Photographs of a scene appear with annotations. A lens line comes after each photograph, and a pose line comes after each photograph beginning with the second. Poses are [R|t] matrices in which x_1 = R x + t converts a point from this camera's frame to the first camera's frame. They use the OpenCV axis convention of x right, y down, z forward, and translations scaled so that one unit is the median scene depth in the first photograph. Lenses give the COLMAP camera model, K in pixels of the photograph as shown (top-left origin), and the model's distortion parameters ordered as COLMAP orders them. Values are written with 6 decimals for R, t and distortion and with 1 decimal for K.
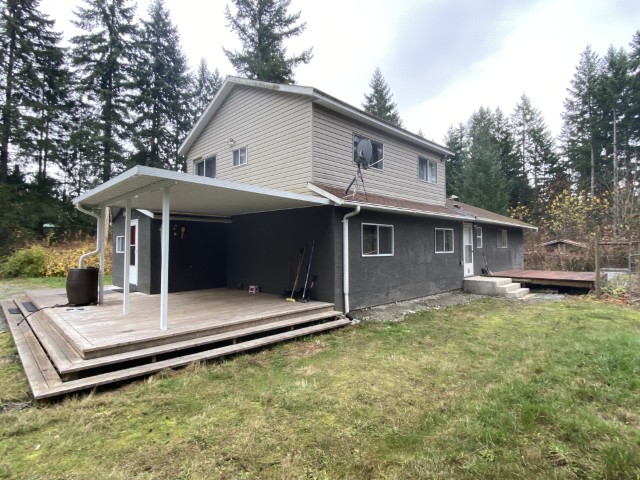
lens RADIAL K [[338.0, 0, 321.0], [0, 338.0, 235.2], [0, 0, 1]] dist [0.047187, -0.040380]
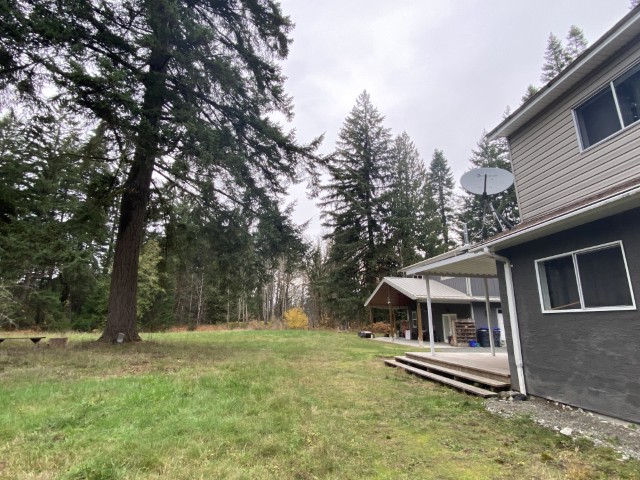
lens RADIAL K [[338.0, 0, 321.0], [0, 338.0, 235.2], [0, 0, 1]] dist [0.047187, -0.040380]
pose [[-0.594953, -0.214358, -0.774650, 0.847257], [0.006694, 0.962426, -0.271460, 0.089088], [0.803733, -0.166691, -0.571163, 0.998166]]
